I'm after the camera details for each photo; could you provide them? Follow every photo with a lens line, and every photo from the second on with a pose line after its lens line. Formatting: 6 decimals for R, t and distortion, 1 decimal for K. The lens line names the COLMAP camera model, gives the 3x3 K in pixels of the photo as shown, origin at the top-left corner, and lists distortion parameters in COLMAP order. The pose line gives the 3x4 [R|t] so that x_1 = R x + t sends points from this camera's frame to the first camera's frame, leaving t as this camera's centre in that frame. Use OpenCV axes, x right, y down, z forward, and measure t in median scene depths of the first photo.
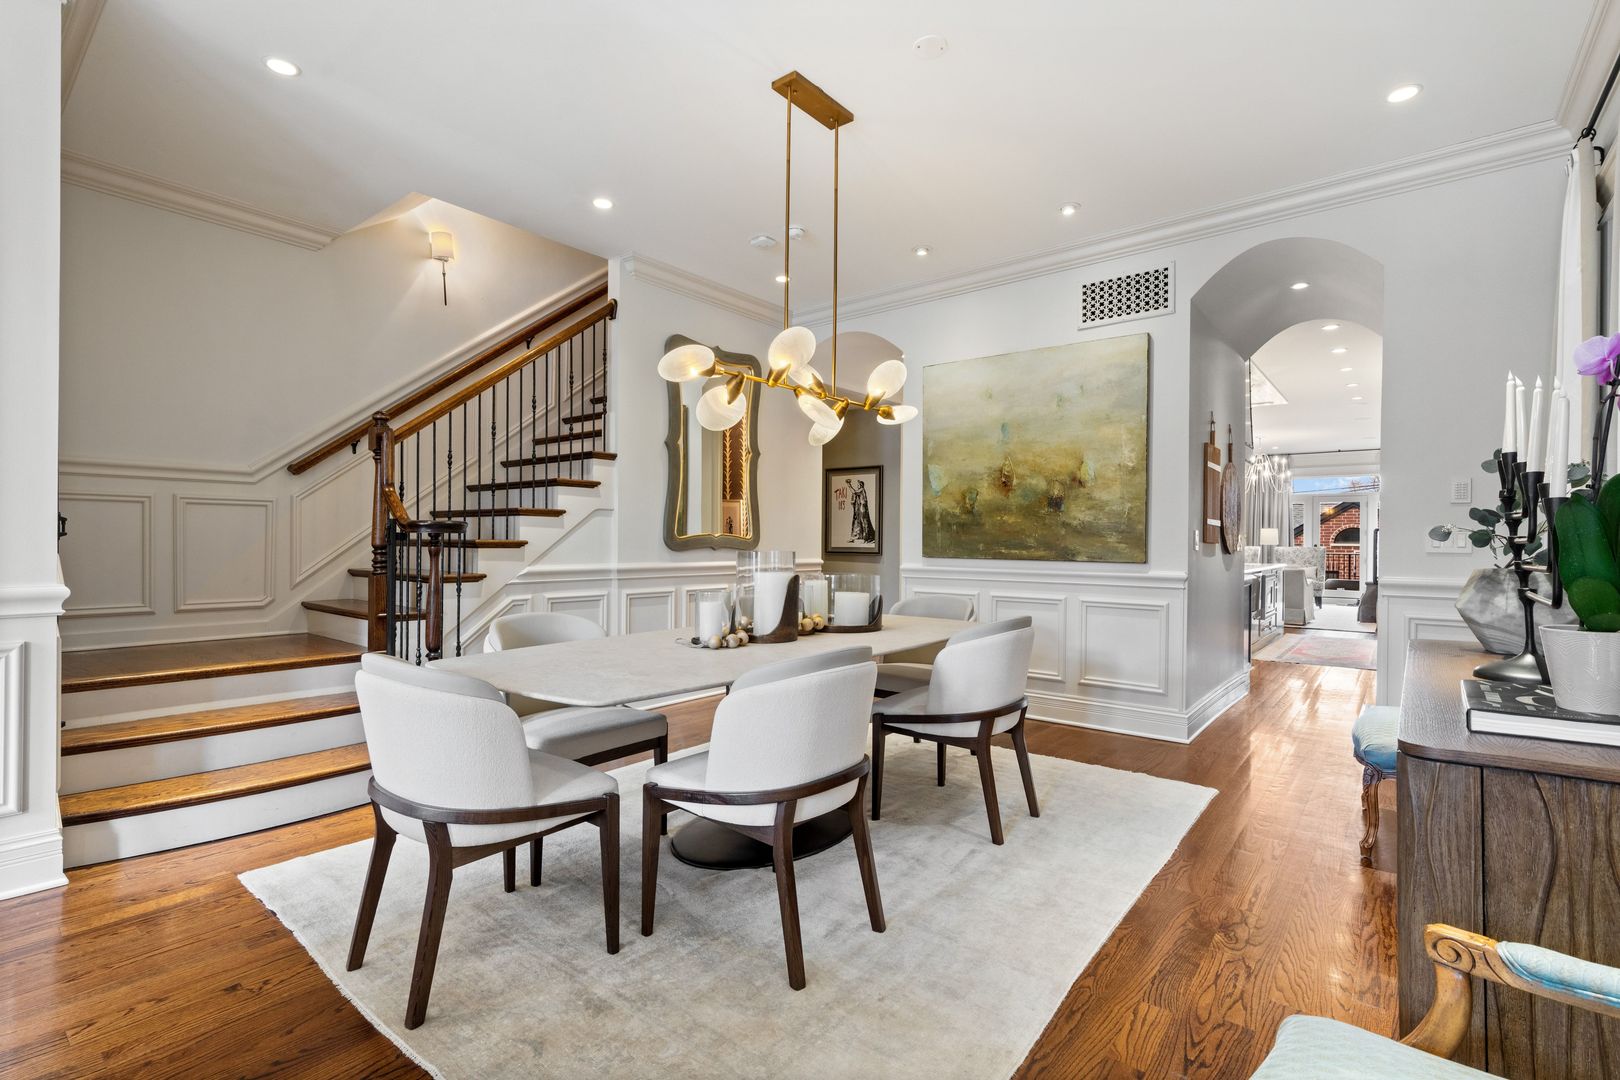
lens RADIAL K [[747.4, 0, 813.1], [0, 747.4, 535.1], [0, 0, 1]] dist [-0.000325, 0.000043]
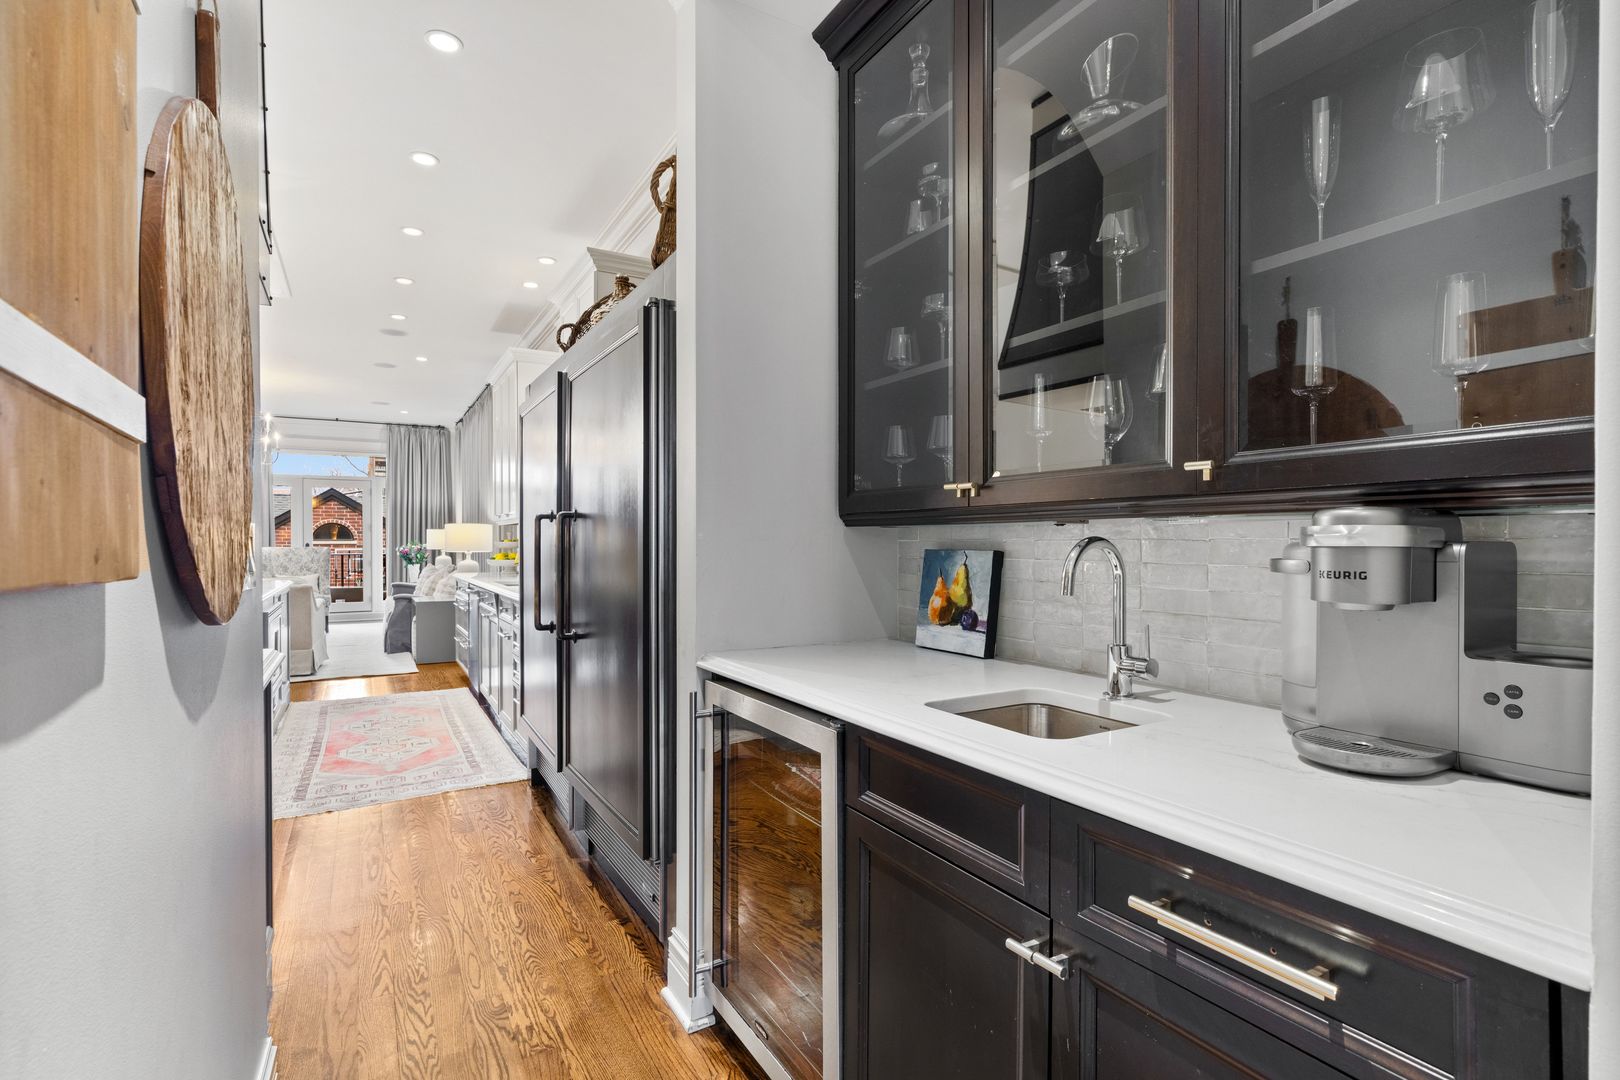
lens RADIAL K [[747.4, 0, 813.1], [0, 747.4, 535.1], [0, 0, 1]] dist [-0.000325, 0.000043]
pose [[0.338218, -0.005537, 0.941052, 0.432467], [-0.002271, 0.999975, 0.006700, 0.007189], [-0.941065, -0.004403, 0.338197, 0.792223]]
